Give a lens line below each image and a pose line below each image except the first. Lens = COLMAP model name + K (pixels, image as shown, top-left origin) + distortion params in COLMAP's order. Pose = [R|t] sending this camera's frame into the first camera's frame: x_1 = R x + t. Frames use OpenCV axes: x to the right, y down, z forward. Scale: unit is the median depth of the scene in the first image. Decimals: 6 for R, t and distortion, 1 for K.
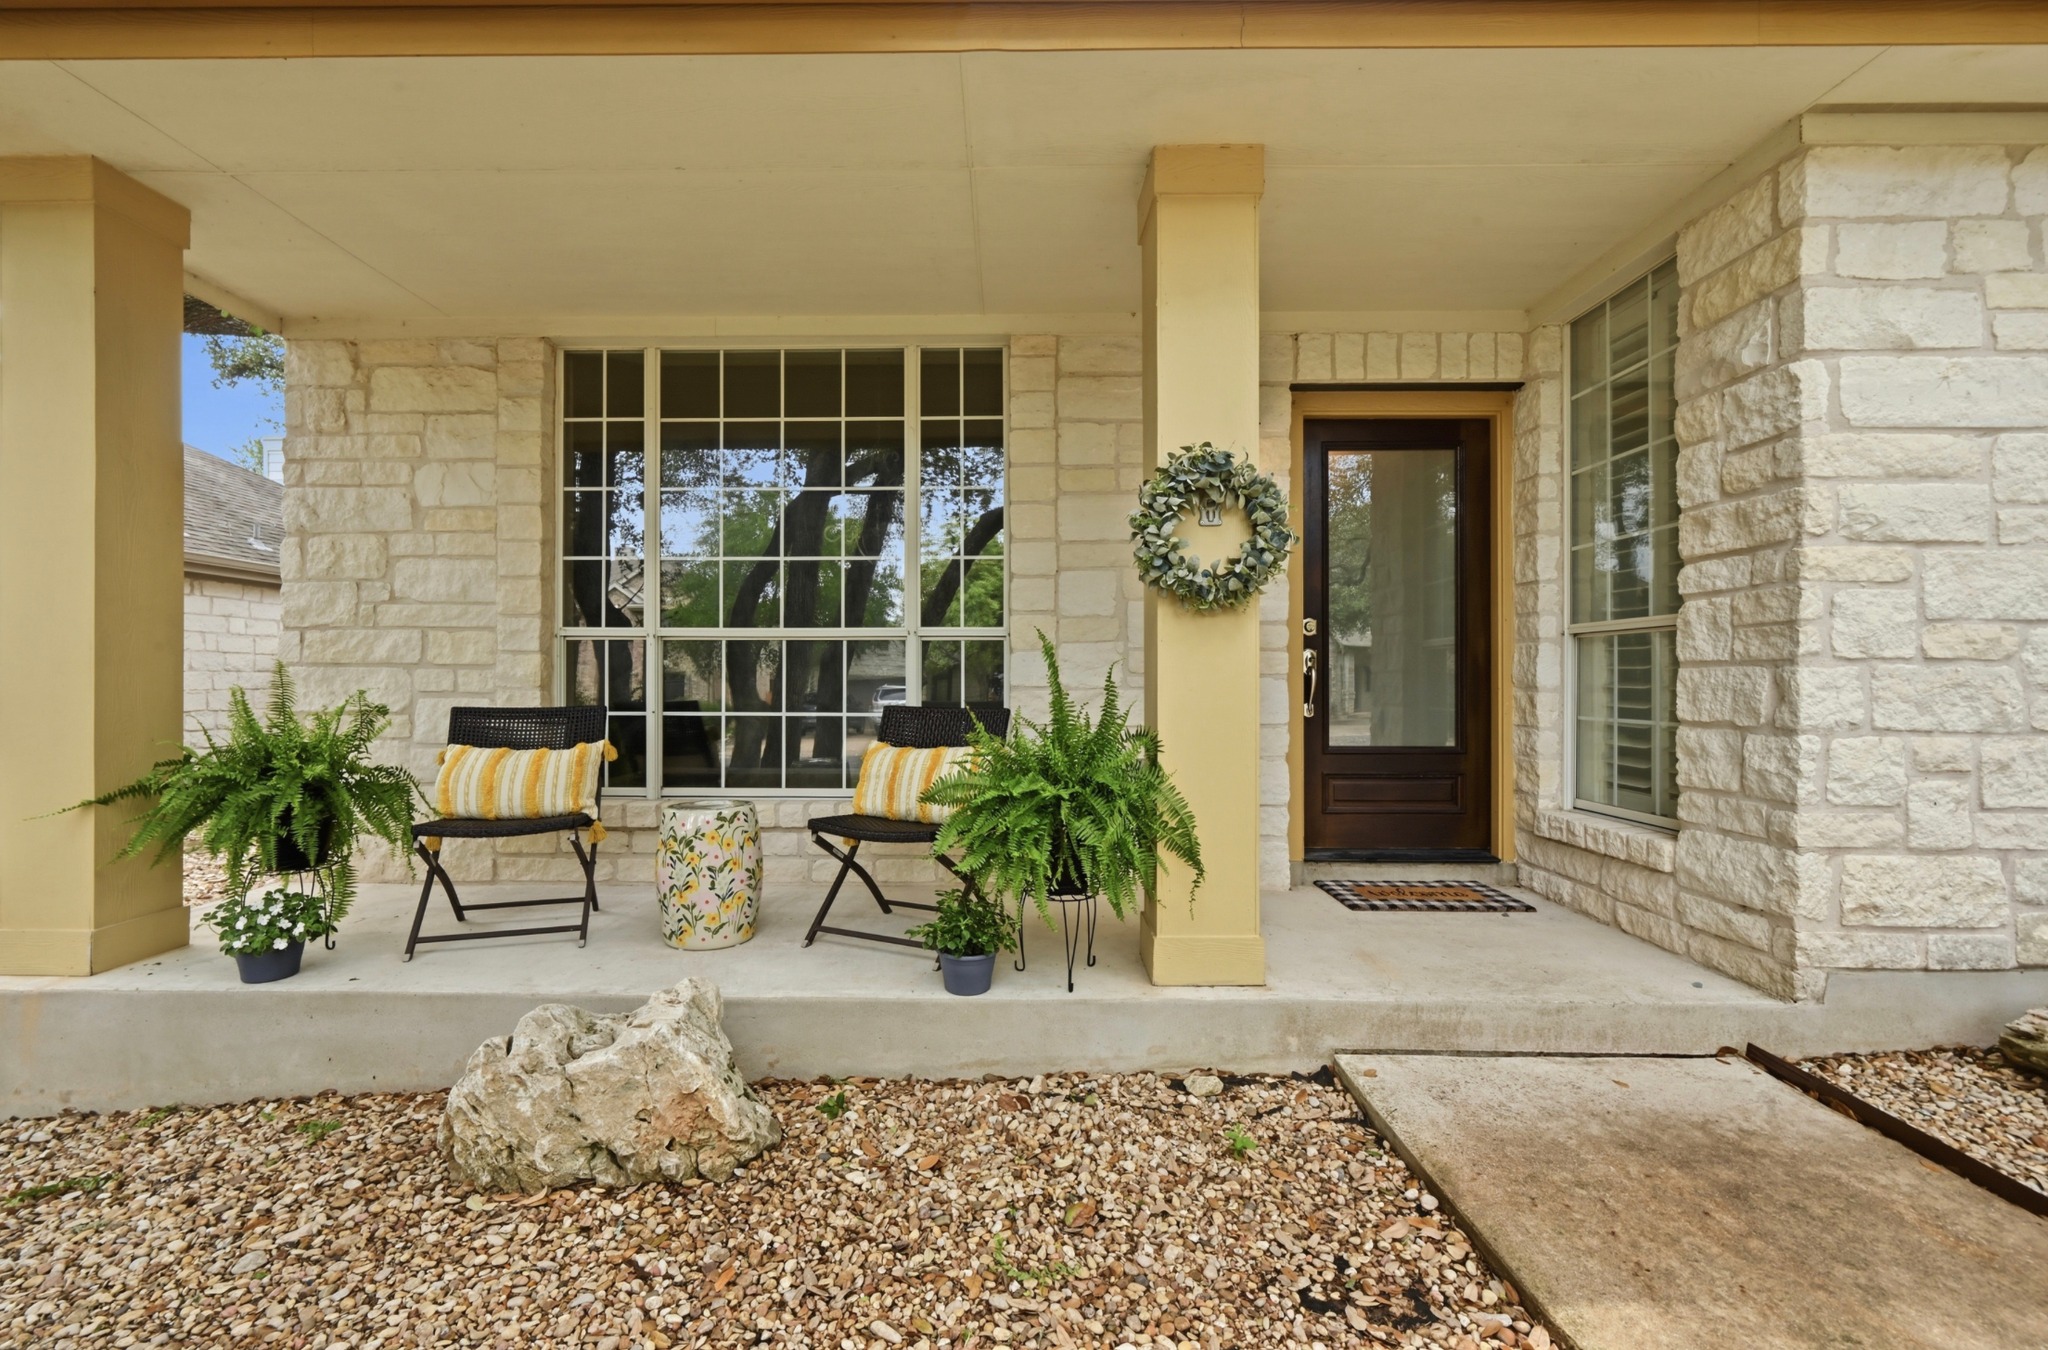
lens RADIAL K [[855.0, 0, 1003.4], [0, 855.0, 676.6], [0, 0, 1]] dist [-0.001406, 0.000367]
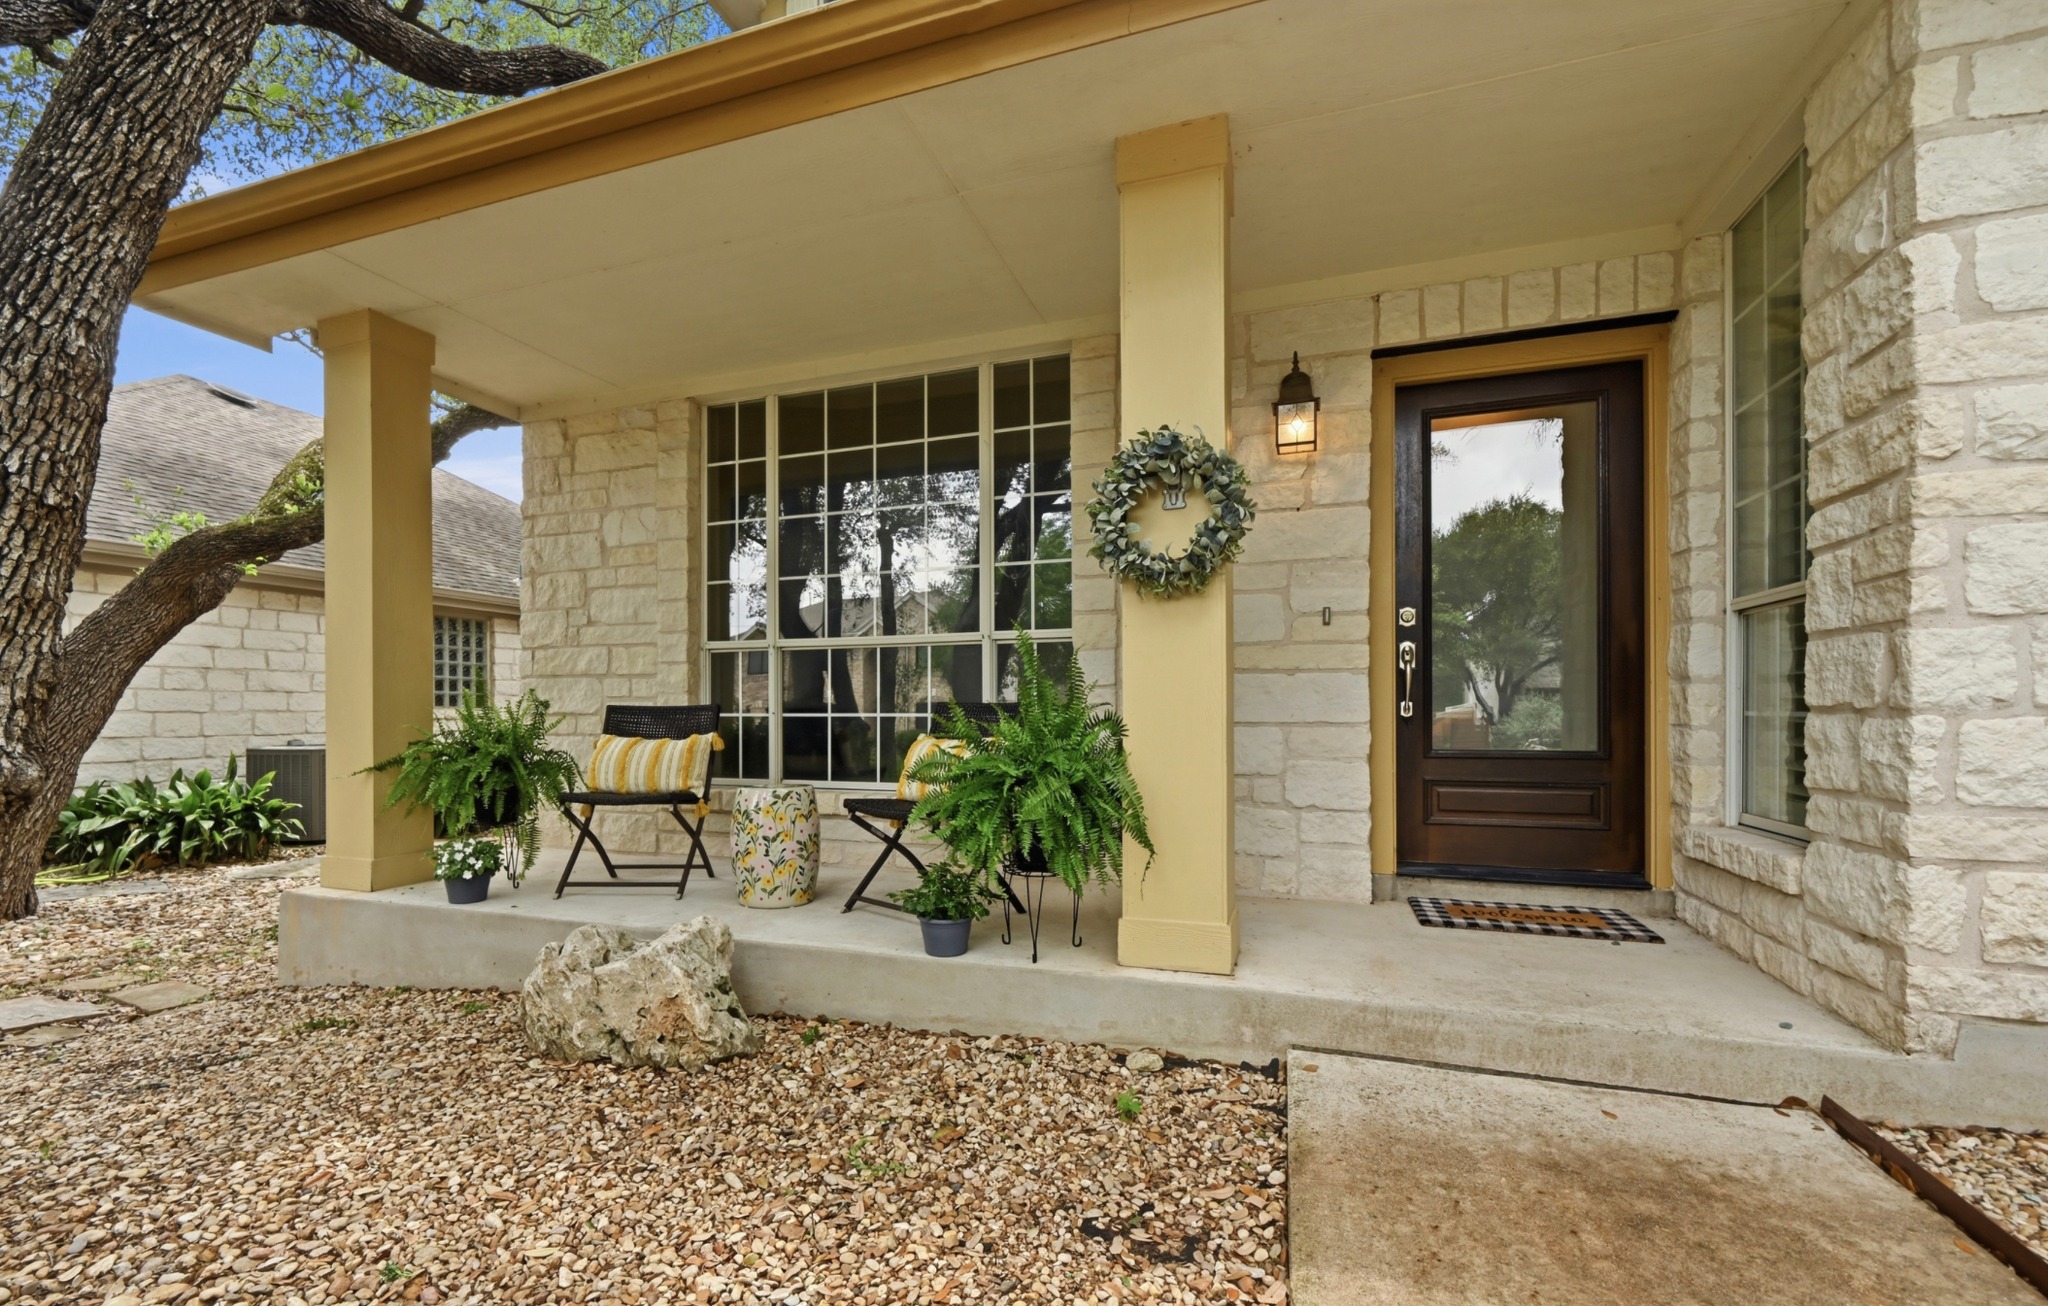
lens RADIAL K [[890.1, 0, 986.2], [0, 890.1, 710.4], [0, 0, 1]] dist [-0.001071, -0.000063]
pose [[0.944348, -0.004674, -0.328914, 0.375570], [0.006028, 0.999977, 0.003096, 0.053310], [0.328892, -0.004906, 0.944355, -0.050383]]
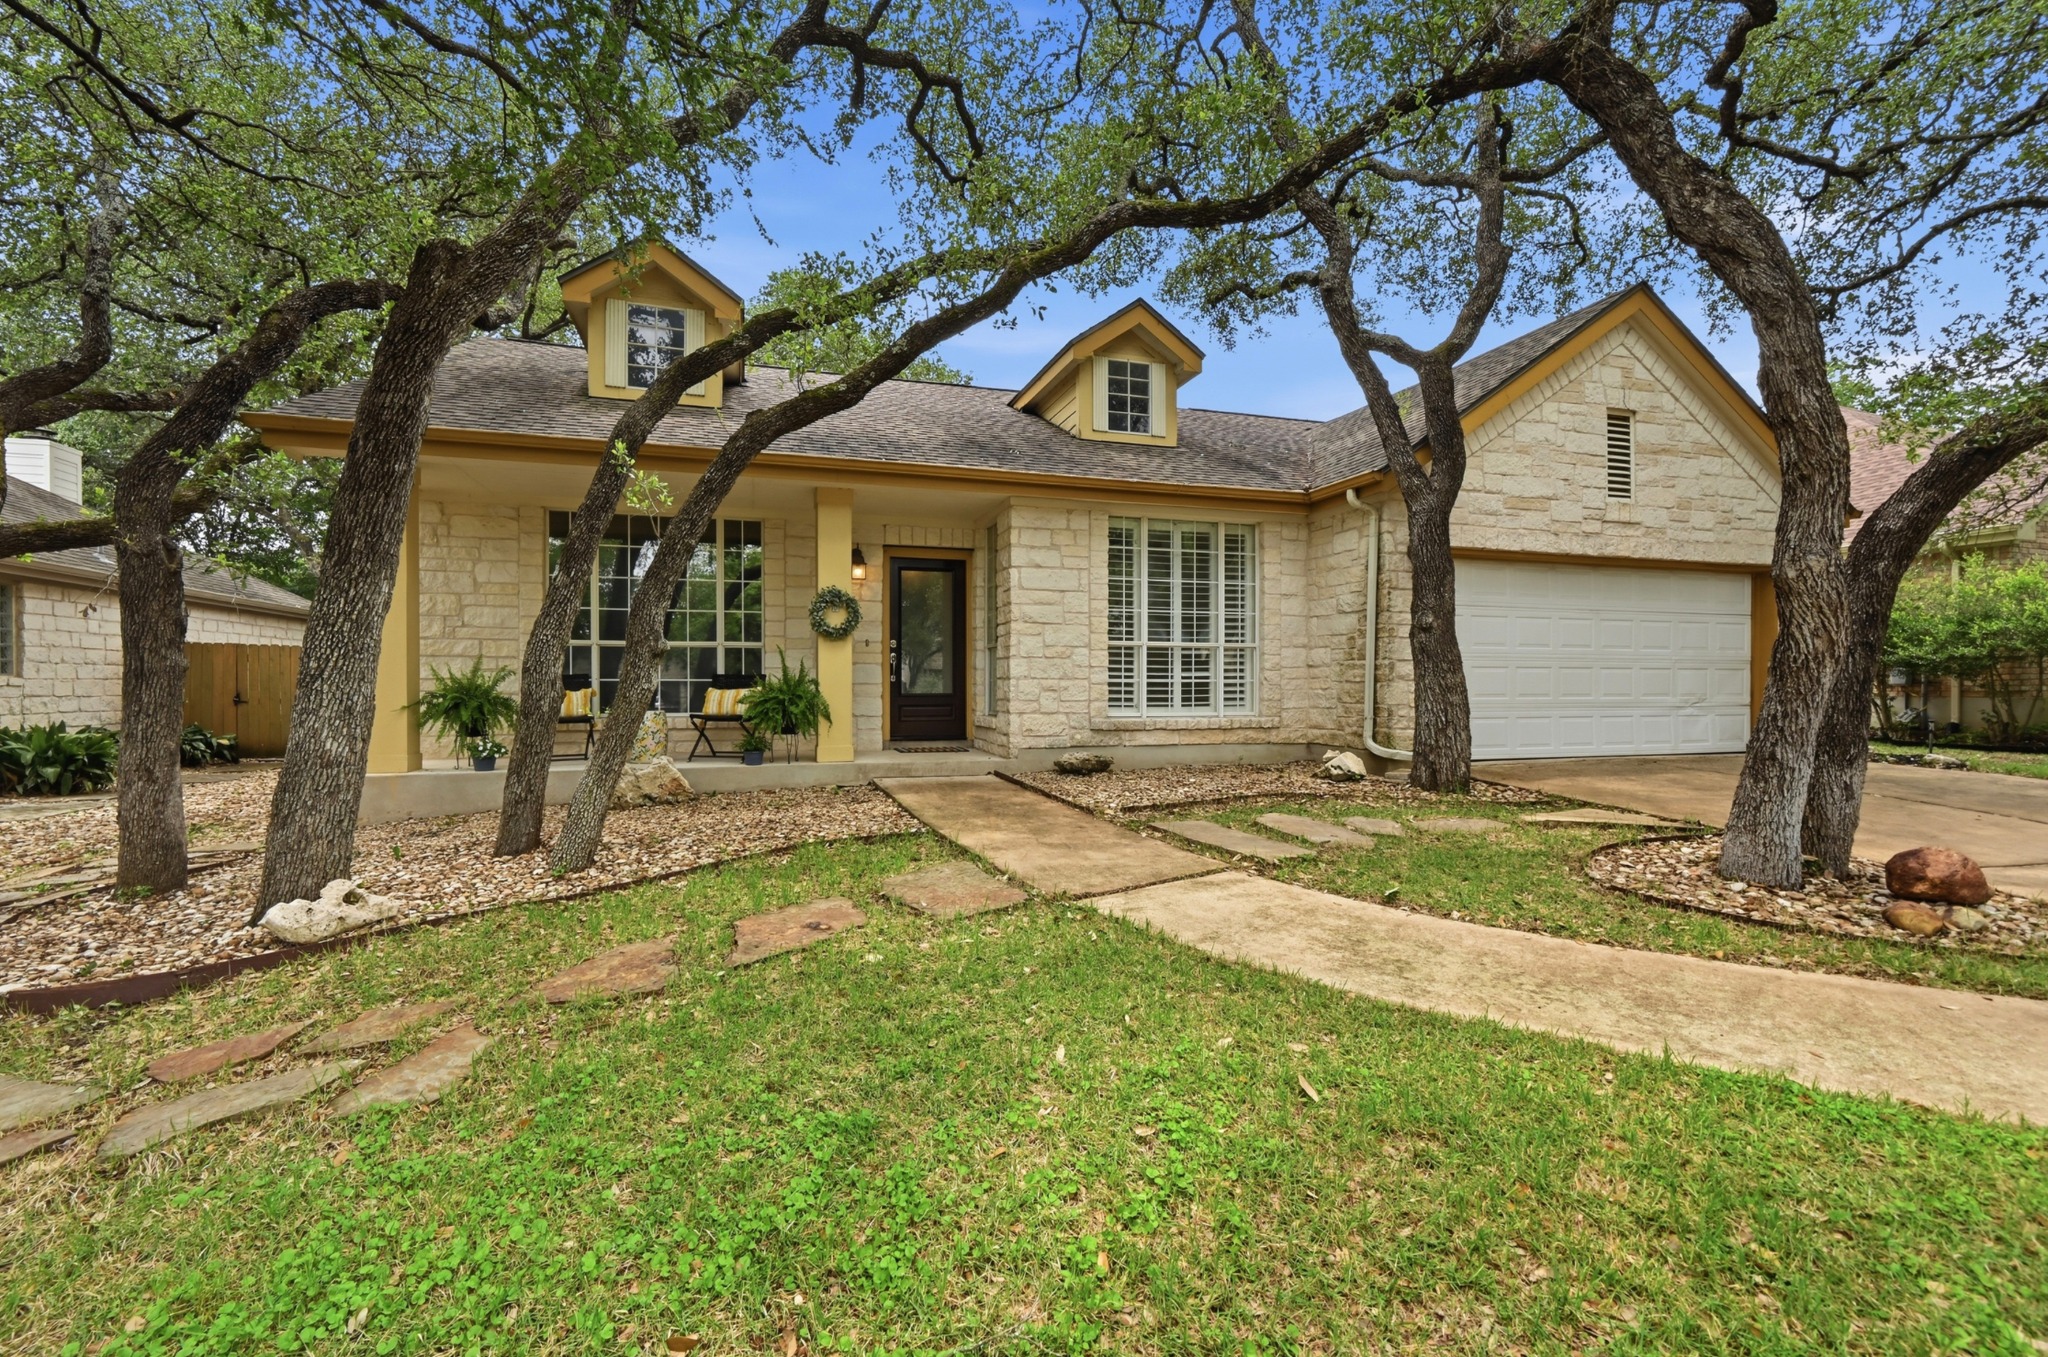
lens RADIAL K [[837.5, 0, 1008.3], [0, 837.5, 687.5], [0, 0, 1]] dist [-0.002061, 0.000213]
pose [[0.950320, -0.003589, 0.311253, -0.105793], [0.000322, 0.999944, 0.010546, 0.061874], [-0.311274, -0.009922, 0.950268, -2.048691]]
